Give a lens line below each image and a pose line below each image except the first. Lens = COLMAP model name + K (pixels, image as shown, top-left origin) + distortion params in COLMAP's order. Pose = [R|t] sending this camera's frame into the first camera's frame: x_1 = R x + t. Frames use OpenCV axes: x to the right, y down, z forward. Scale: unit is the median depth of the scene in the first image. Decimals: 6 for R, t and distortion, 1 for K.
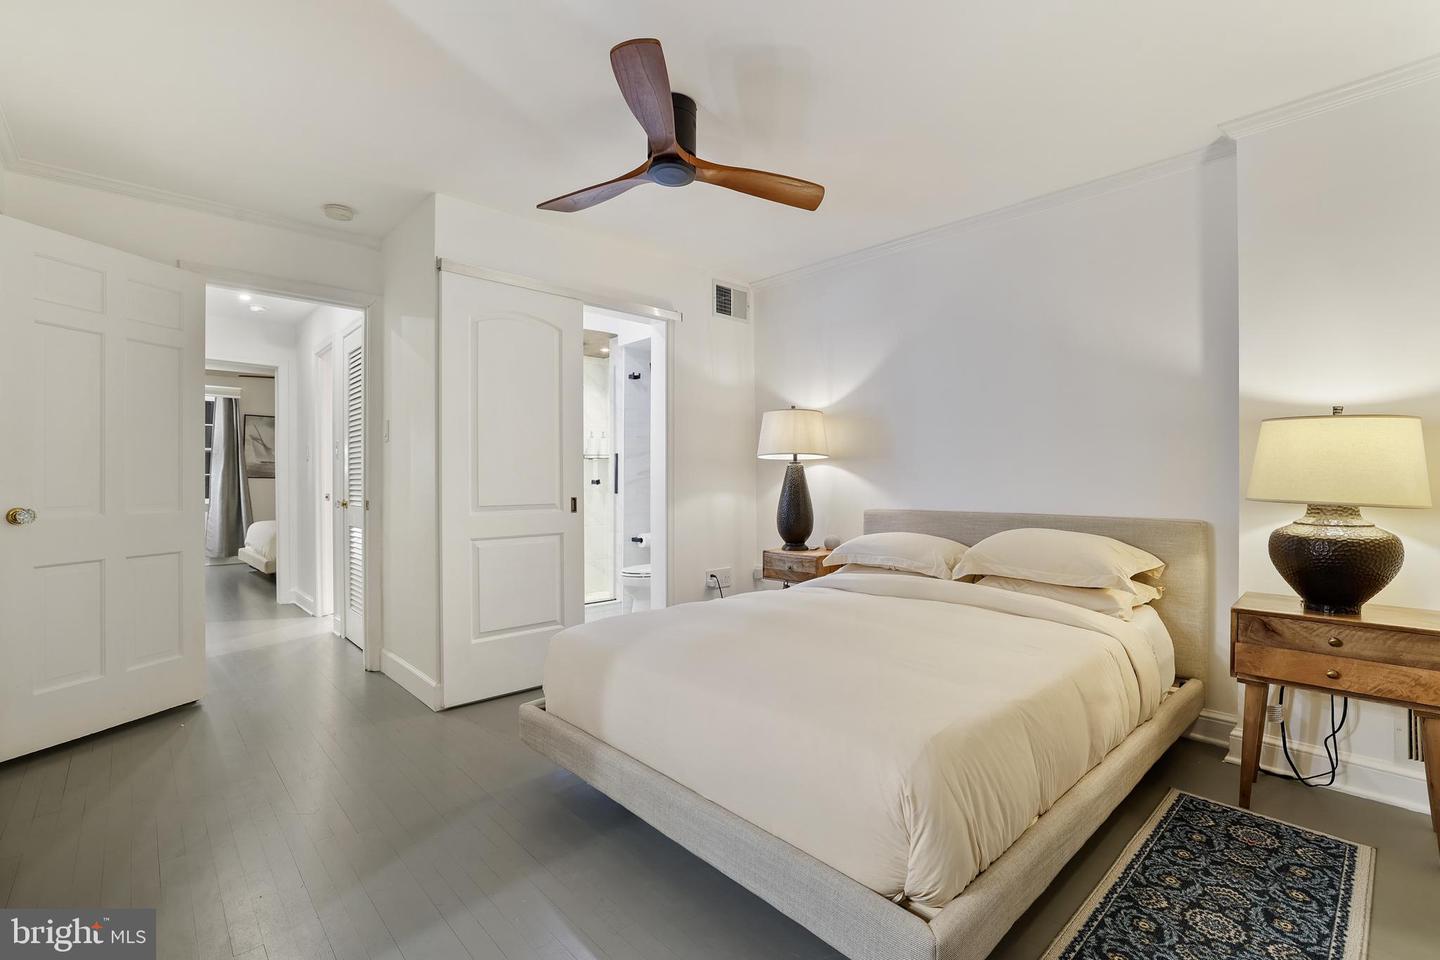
lens RADIAL K [[651.7, 0, 718.1], [0, 651.7, 483.8], [0, 0, 1]] dist [-0.023727, 0.006153]
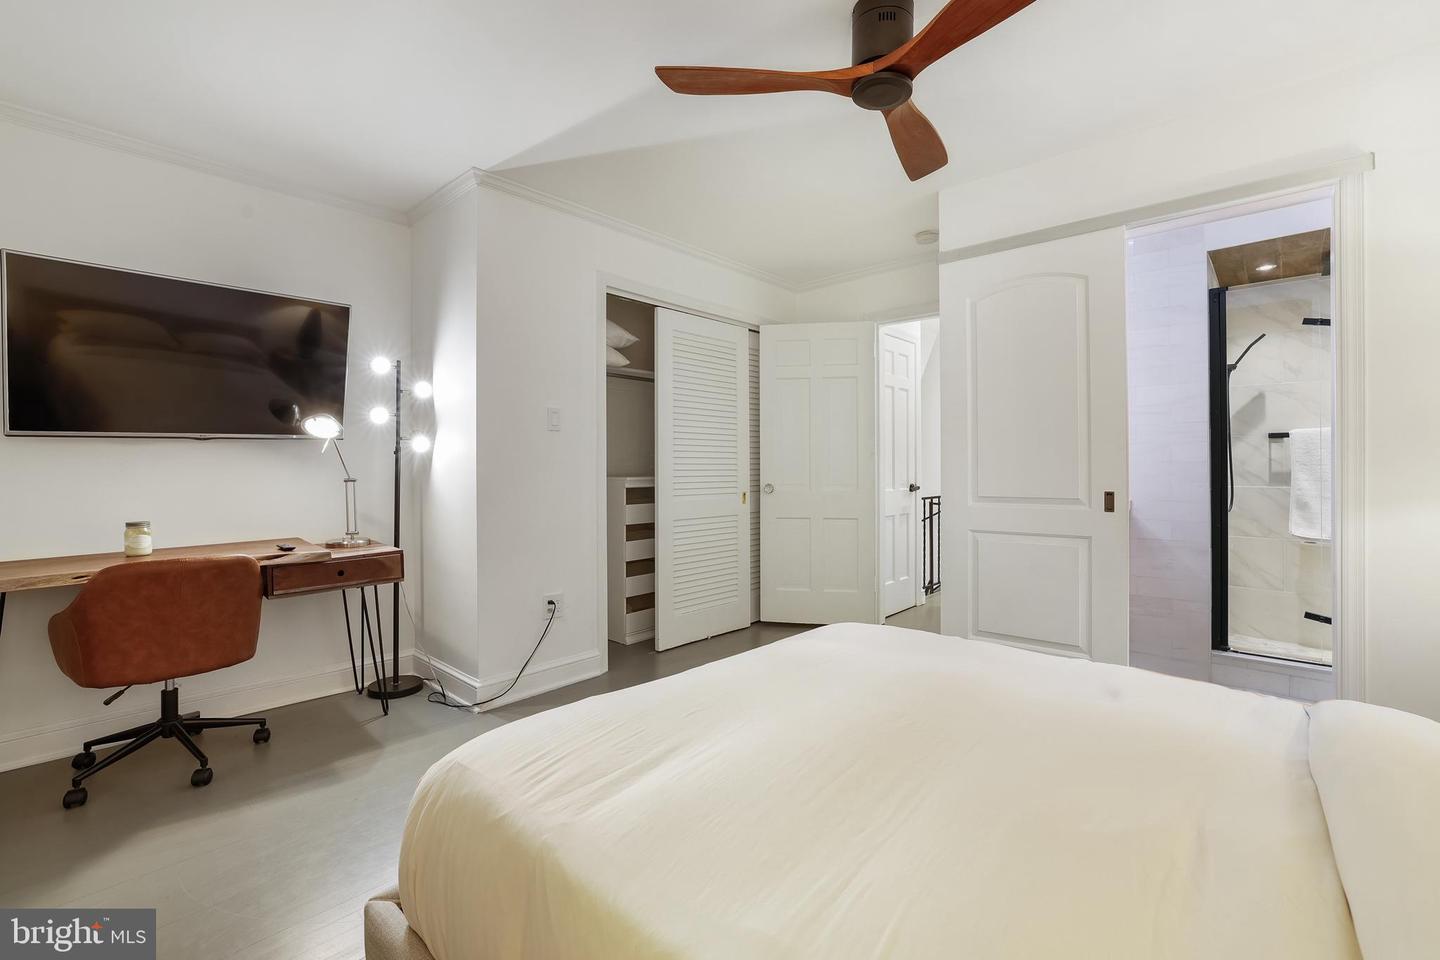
lens RADIAL K [[623.3, 0, 695.5], [0, 623.3, 462.8], [0, 0, 1]] dist [-0.025645, 0.005133]
pose [[0.085458, -0.007646, -0.996312, 0.325697], [-0.006798, 0.999943, -0.008257, -0.002547], [0.996319, 0.007478, 0.085401, 0.336374]]
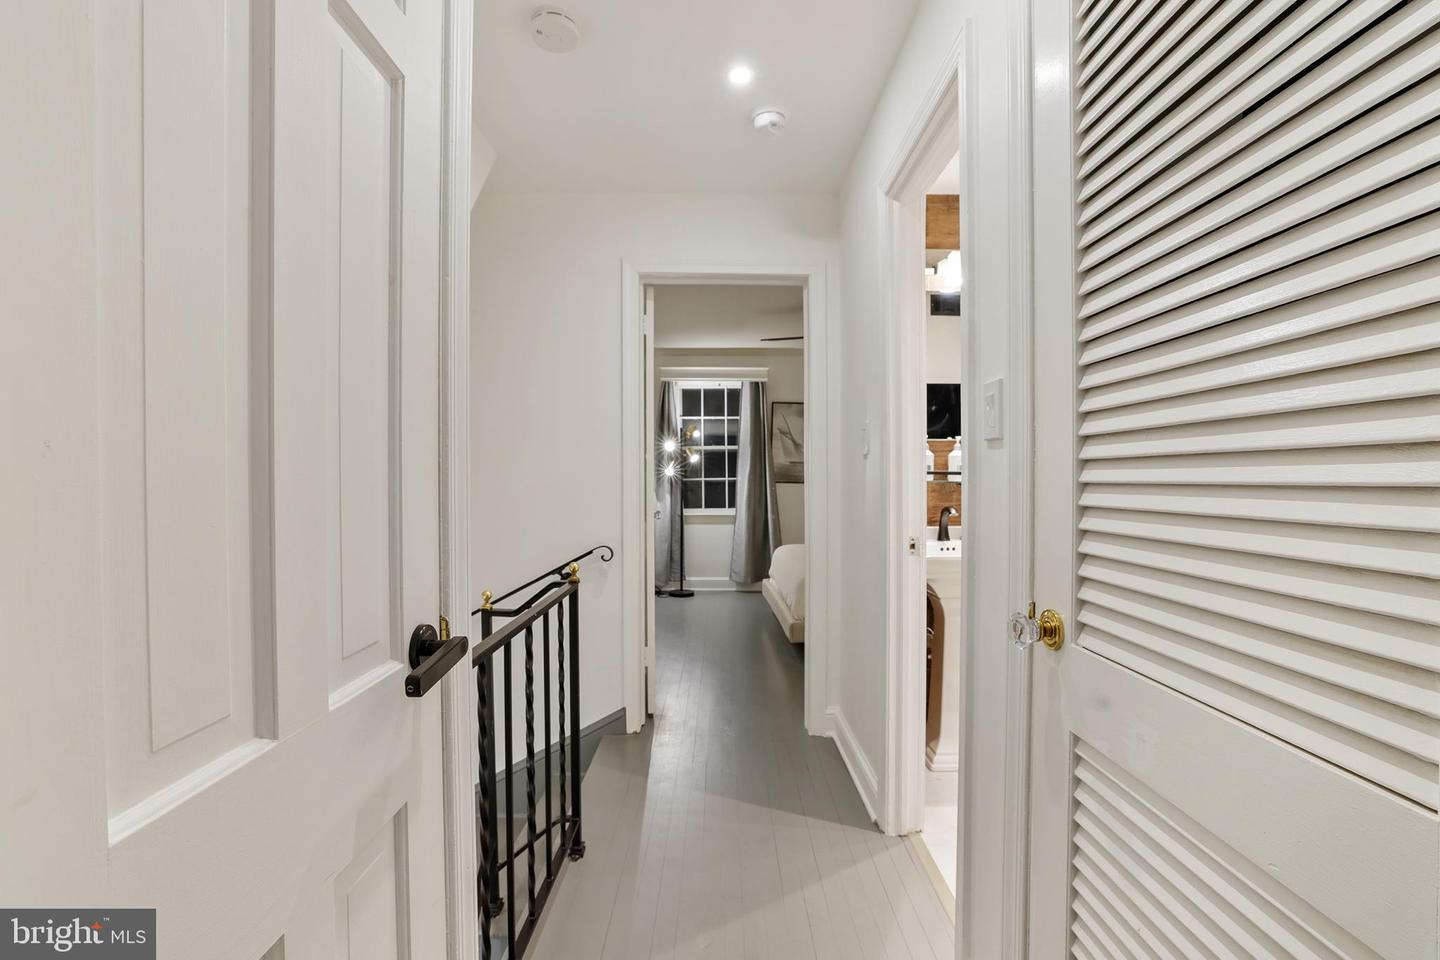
lens RADIAL K [[642.1, 0, 719.0], [0, 642.1, 483.0], [0, 0, 1]] dist [-0.032952, 0.010788]
pose [[0.740786, 0.003599, -0.671732, -0.467652], [-0.001636, 0.999992, 0.003554, -0.021051], [0.671739, -0.001534, 0.740786, 0.686087]]
